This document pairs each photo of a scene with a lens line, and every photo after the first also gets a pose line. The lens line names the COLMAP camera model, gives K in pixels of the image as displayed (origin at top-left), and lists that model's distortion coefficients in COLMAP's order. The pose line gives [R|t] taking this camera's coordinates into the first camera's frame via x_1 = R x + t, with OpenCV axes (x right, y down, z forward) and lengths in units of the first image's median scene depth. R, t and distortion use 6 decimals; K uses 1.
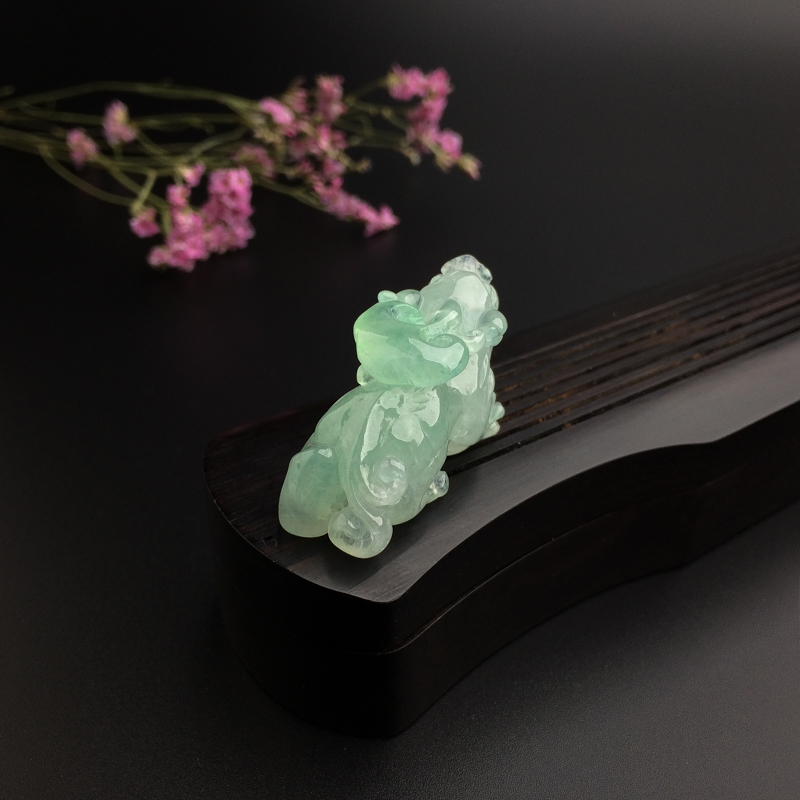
lens RADIAL K [[961.4, 0, 436.5], [0, 961.4, 400.8], [0, 0, 1]] dist [0.061714, -0.114441]
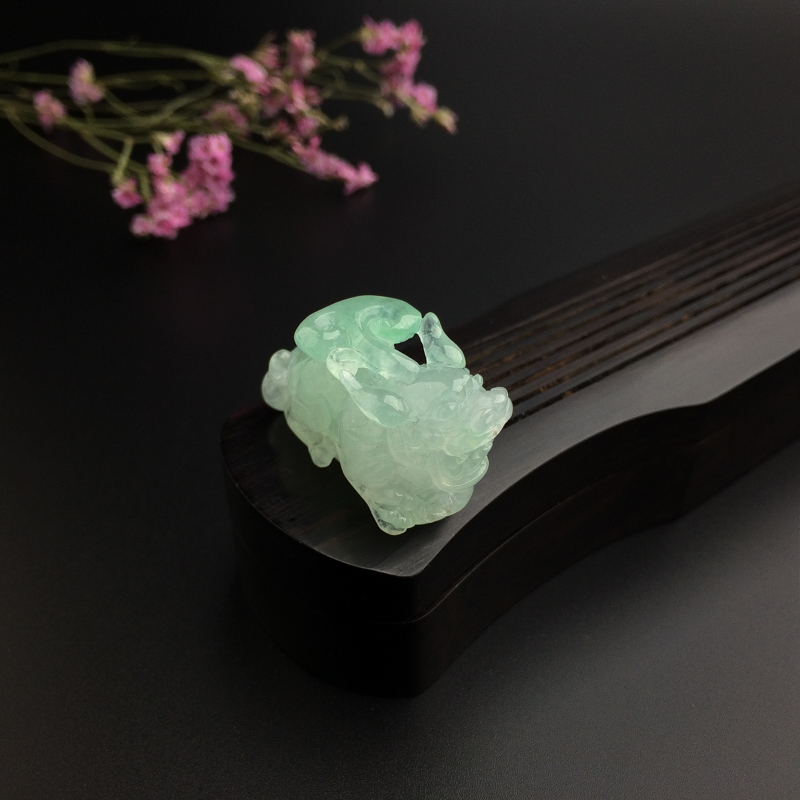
lens RADIAL K [[961.4, 0, 436.5], [0, 961.4, 400.8], [0, 0, 1]] dist [0.061714, -0.114441]
pose [[0.998629, -0.039748, 0.034060, -0.024948], [0.037333, 0.996931, 0.068809, -0.026357], [-0.036690, -0.067443, 0.997048, -0.019650]]
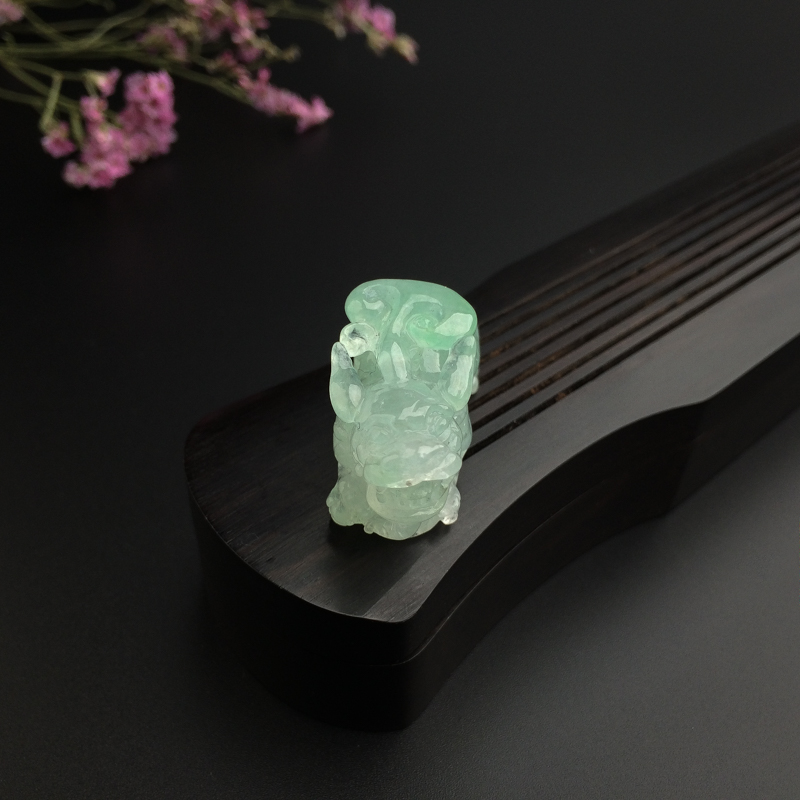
lens RADIAL K [[961.4, 0, 436.5], [0, 961.4, 400.8], [0, 0, 1]] dist [0.061714, -0.114441]
pose [[0.994459, -0.057622, 0.087922, -0.043838], [0.041514, 0.983670, 0.175126, -0.086276], [-0.096578, -0.170505, 0.980612, 0.040851]]
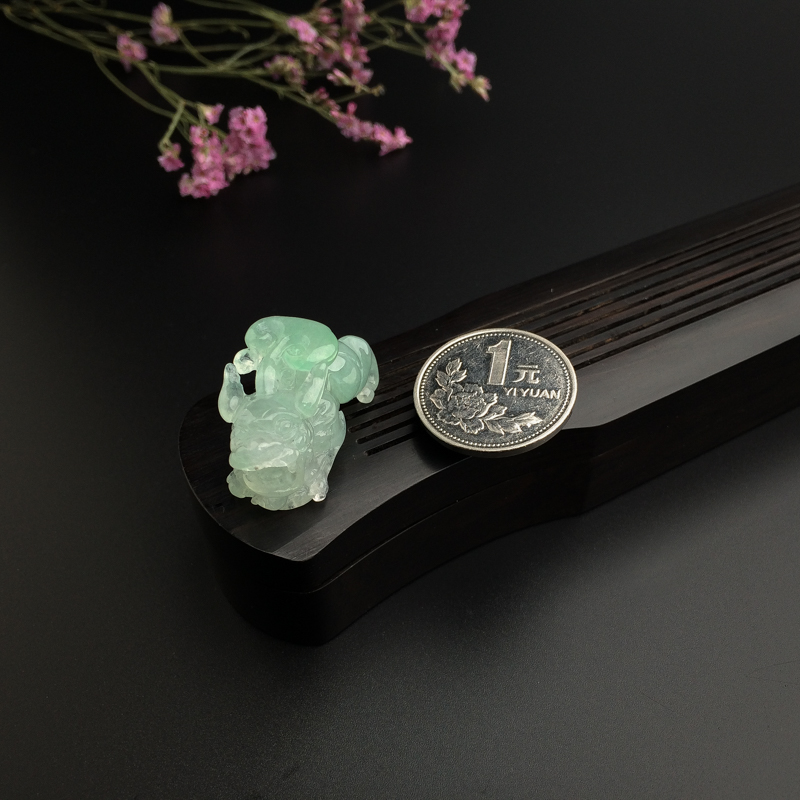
lens RADIAL K [[961.4, 0, 436.5], [0, 961.4, 400.8], [0, 0, 1]] dist [0.061714, -0.114441]
pose [[0.994421, 0.051069, -0.092299, 0.118801], [-0.032300, 0.980380, 0.194451, -0.132442], [0.100419, -0.190385, 0.976560, -0.115553]]
